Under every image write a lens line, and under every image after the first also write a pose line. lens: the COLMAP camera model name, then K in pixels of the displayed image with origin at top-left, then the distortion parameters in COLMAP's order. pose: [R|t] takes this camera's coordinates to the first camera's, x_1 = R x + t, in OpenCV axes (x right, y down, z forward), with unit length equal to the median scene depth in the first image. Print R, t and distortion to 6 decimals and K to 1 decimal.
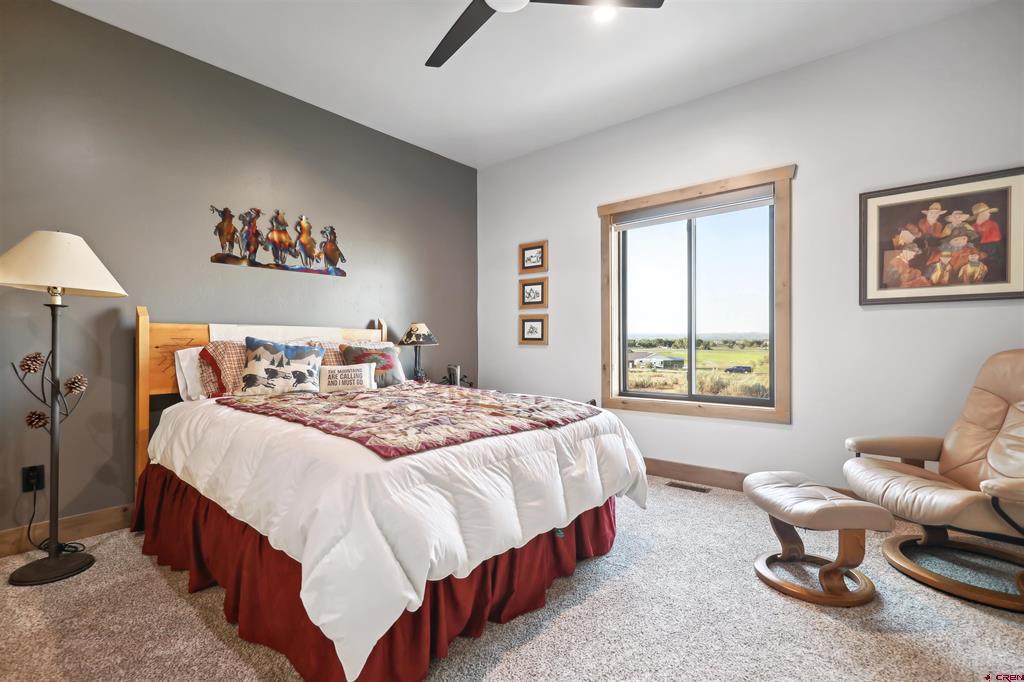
lens RADIAL K [[476.3, 0, 512.0], [0, 476.3, 341.0], [0, 0, 1]] dist [0.002073, 0.000108]
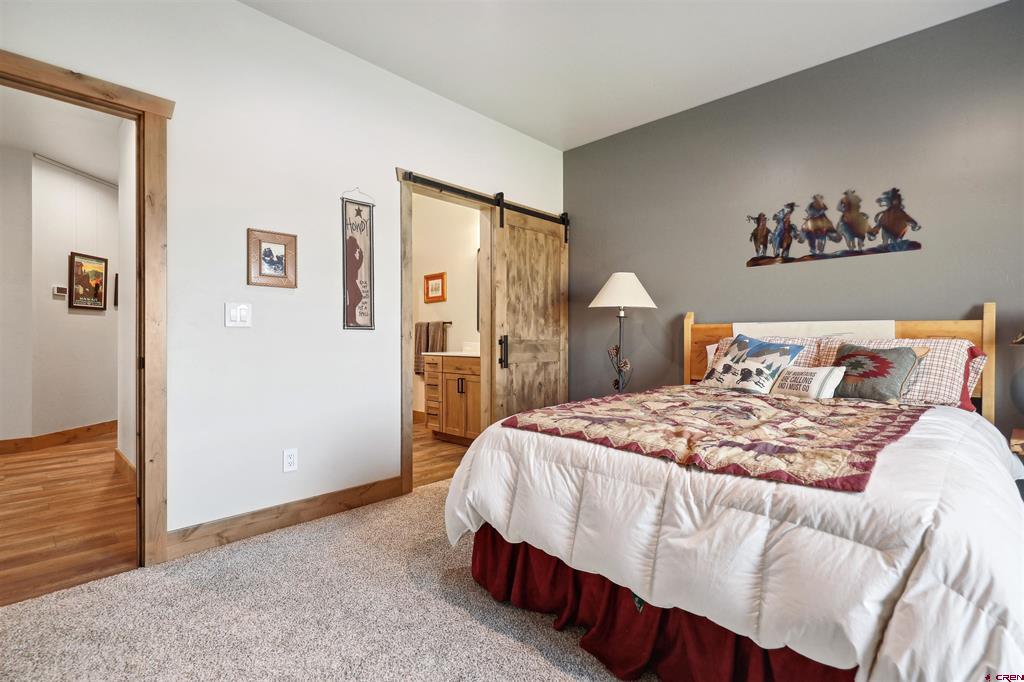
lens RADIAL K [[476.3, 0, 512.0], [0, 476.3, 341.0], [0, 0, 1]] dist [0.002073, 0.000108]
pose [[-0.069471, 0.006811, -0.997561, 0.487544], [0.002241, 0.999975, 0.006672, -0.001551], [0.997581, -0.001773, -0.069485, 0.500529]]
